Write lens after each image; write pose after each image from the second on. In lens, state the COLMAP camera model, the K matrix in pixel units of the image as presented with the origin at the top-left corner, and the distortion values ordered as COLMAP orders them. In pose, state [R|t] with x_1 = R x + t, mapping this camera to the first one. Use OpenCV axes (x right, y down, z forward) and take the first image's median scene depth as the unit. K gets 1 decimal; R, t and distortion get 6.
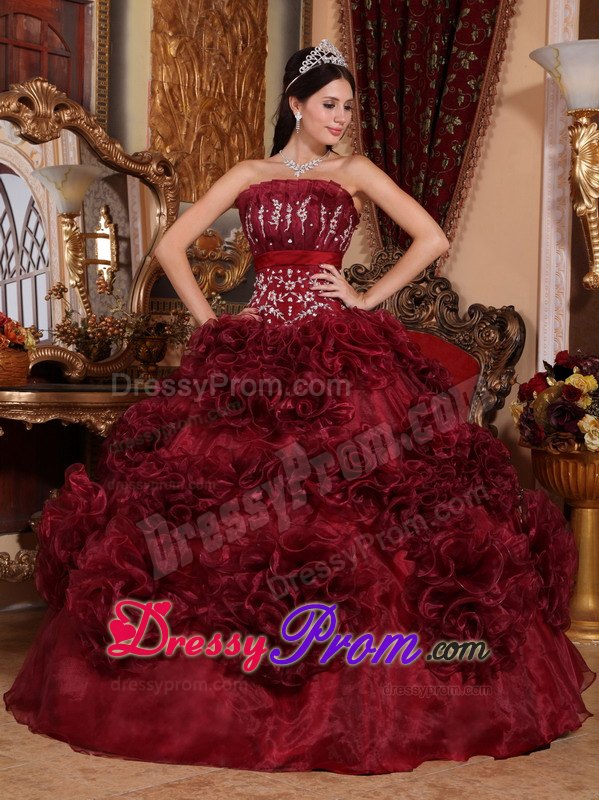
lens RADIAL K [[1364.1, 0, 315.8], [0, 1364.1, 385.4], [0, 0, 1]] dist [0.141766, 0.000000]
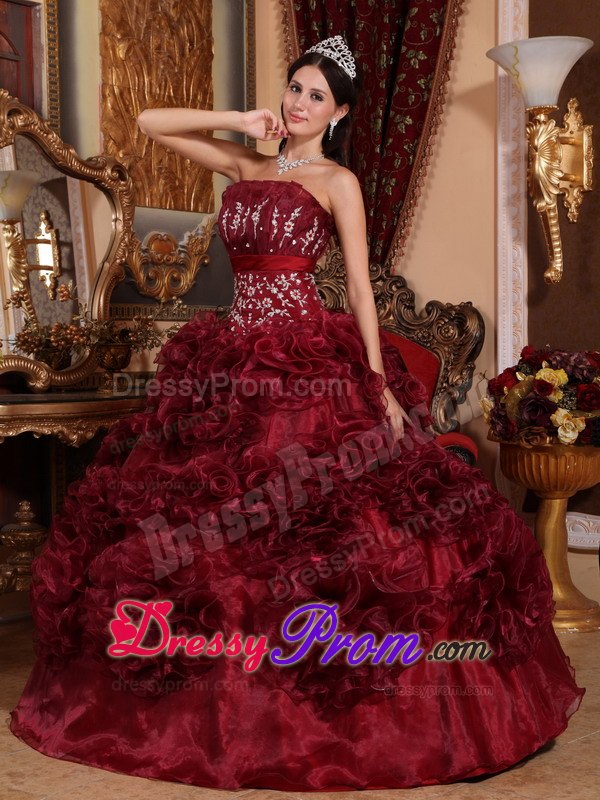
lens RADIAL K [[1279.4, 0, 301.4], [0, 1279.4, 399.6], [0, 0, 1]] dist [0.135612, 0.000000]
pose [[0.996310, -0.034343, 0.078660, -0.057876], [0.032678, 0.999216, 0.022363, -0.010927], [-0.079367, -0.019710, 0.996651, 0.057125]]
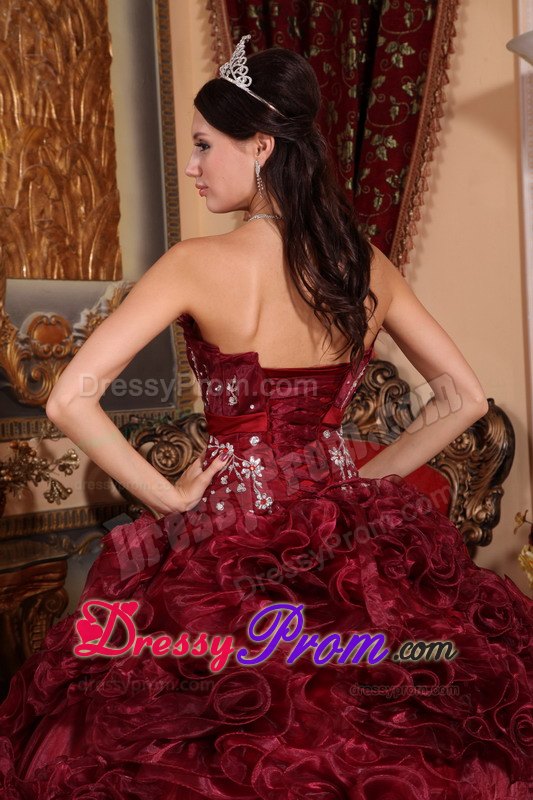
lens RADIAL K [[1435.5, 0, 265.8], [0, 1435.5, 414.3], [0, 0, 1]] dist [0.228937, 0.000000]
pose [[0.992983, -0.073702, 0.092480, -0.042195], [0.072289, 0.997211, 0.018539, -0.071139], [-0.093588, -0.011723, 0.995542, 0.258660]]
